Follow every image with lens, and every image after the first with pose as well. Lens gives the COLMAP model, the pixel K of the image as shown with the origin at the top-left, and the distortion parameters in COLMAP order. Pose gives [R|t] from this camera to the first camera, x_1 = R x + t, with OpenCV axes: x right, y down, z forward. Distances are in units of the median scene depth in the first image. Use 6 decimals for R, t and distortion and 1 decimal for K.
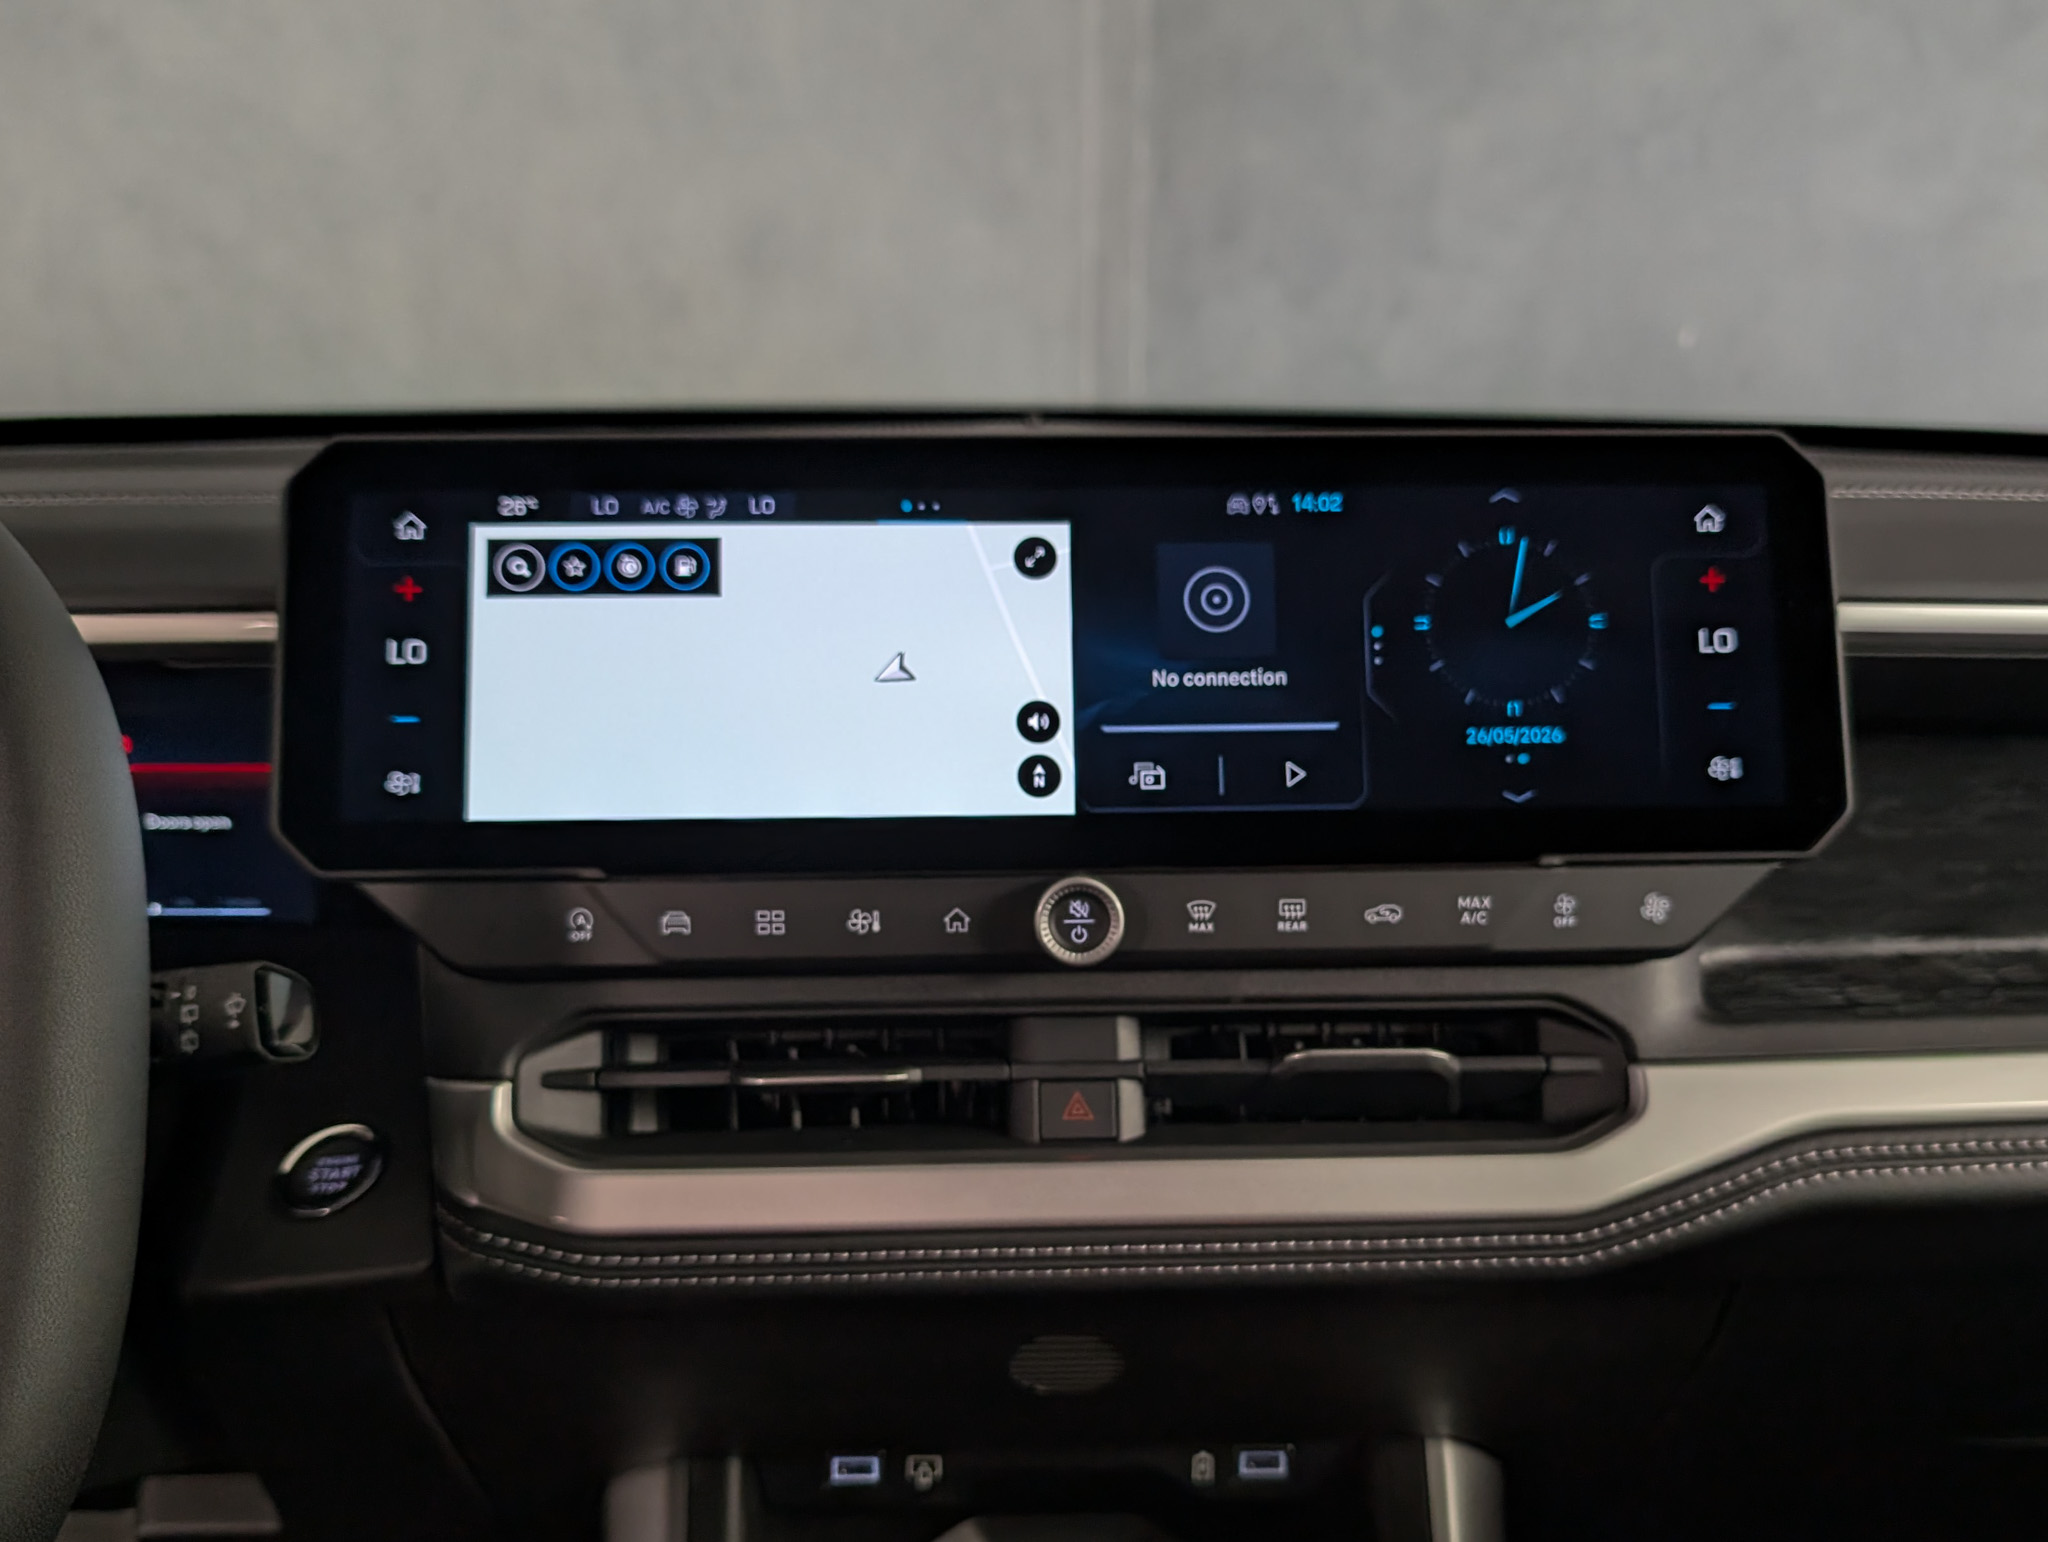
lens RADIAL K [[1912.7, 0, 1063.6], [0, 1912.7, 895.5], [0, 0, 1]] dist [0.003913, -0.018435]
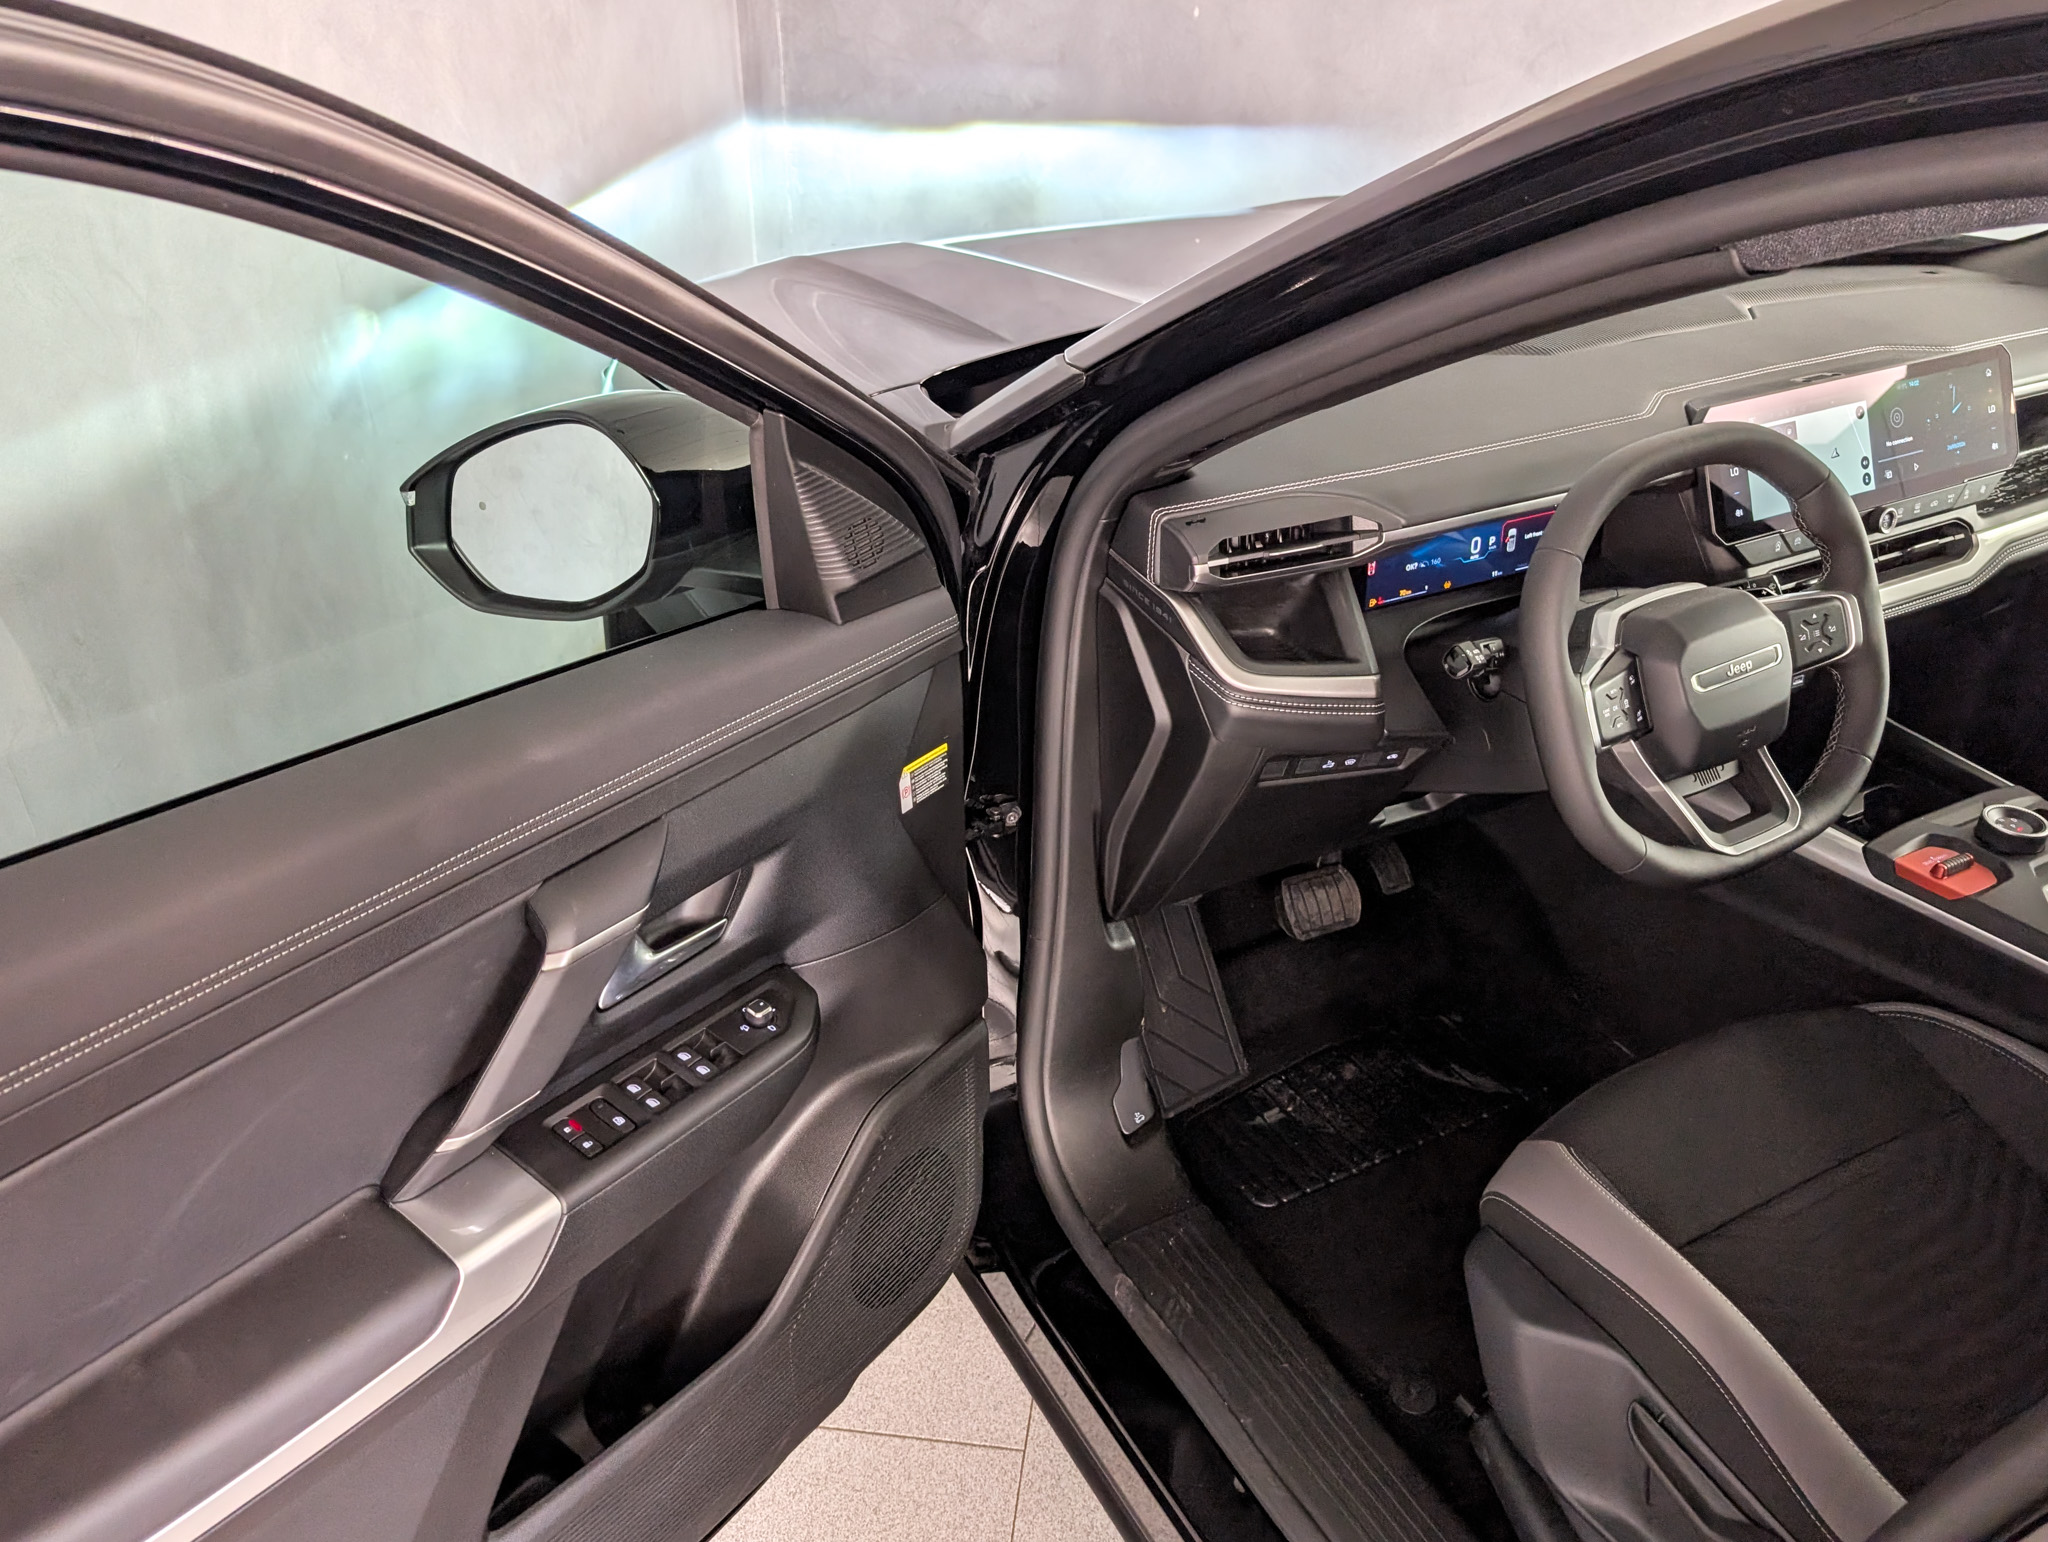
lens RADIAL K [[1554.3, 0, 1036.1], [0, 1554.3, 771.6], [0, 0, 1]] dist [0.012955, -0.005750]
pose [[0.896328, -0.227451, 0.380607, -2.483952], [0.124283, 0.952871, 0.276750, -0.512943], [-0.425617, -0.200756, 0.882353, -0.912612]]
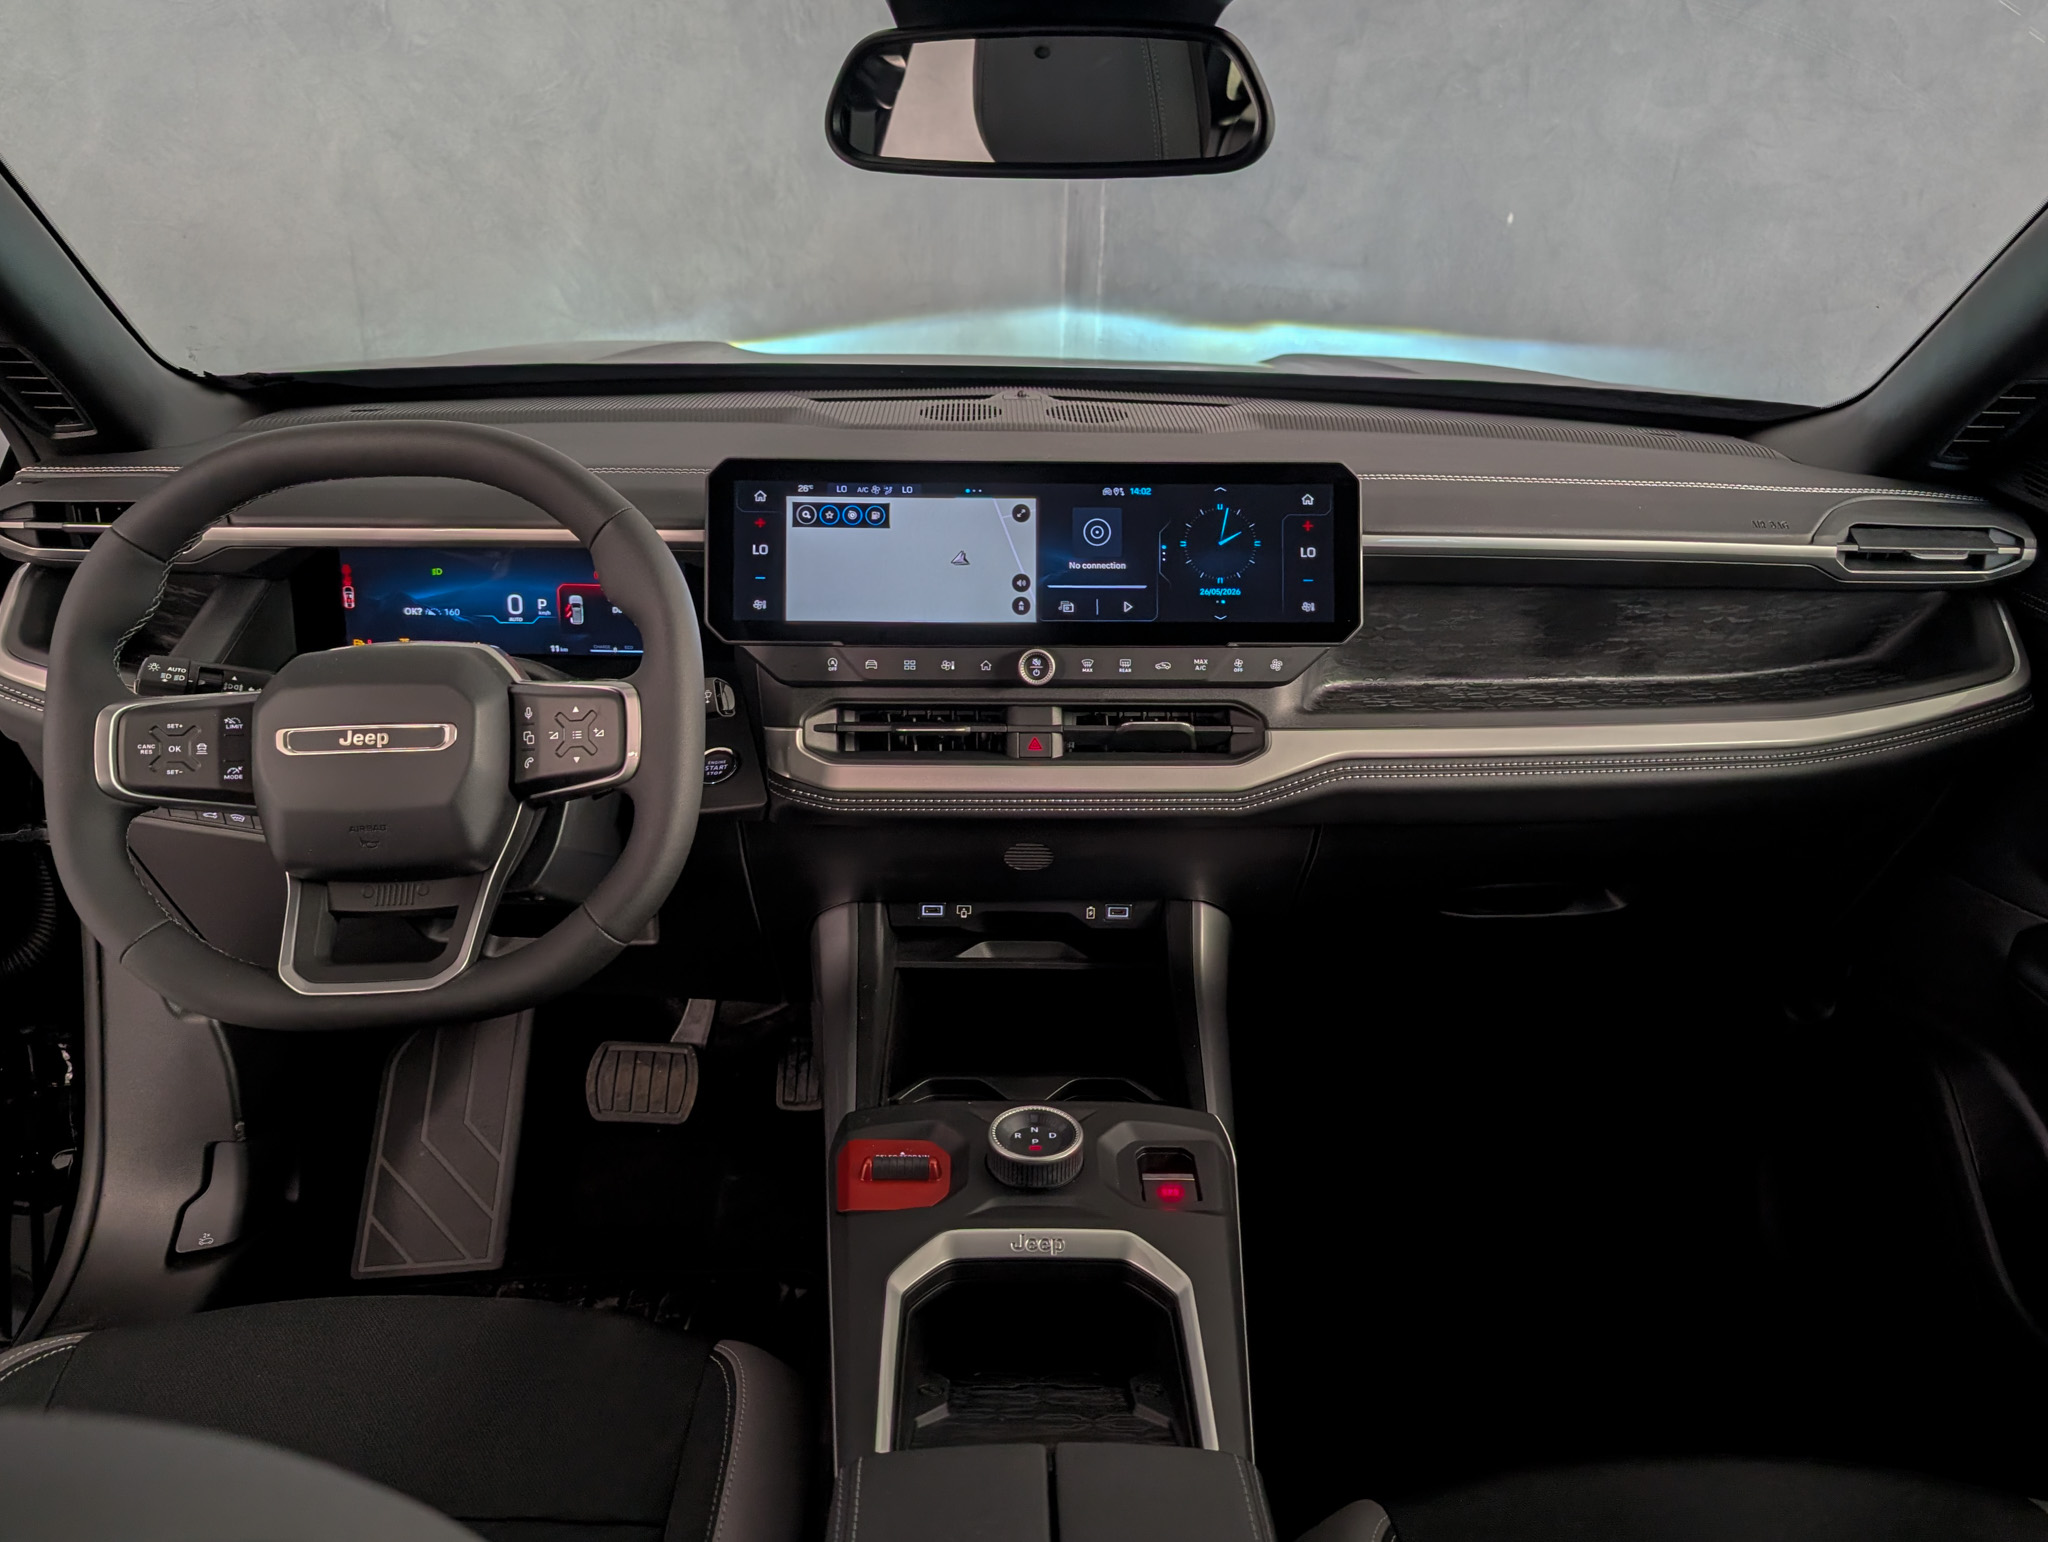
lens RADIAL K [[1612.4, 0, 1036.4], [0, 1612.4, 714.1], [0, 0, 1]] dist [0.028952, -0.052488]
pose [[0.999831, 0.018106, -0.003189, 0.015144], [-0.017877, 0.997972, 0.061099, -0.050282], [0.004289, -0.061031, 0.998127, -1.028070]]
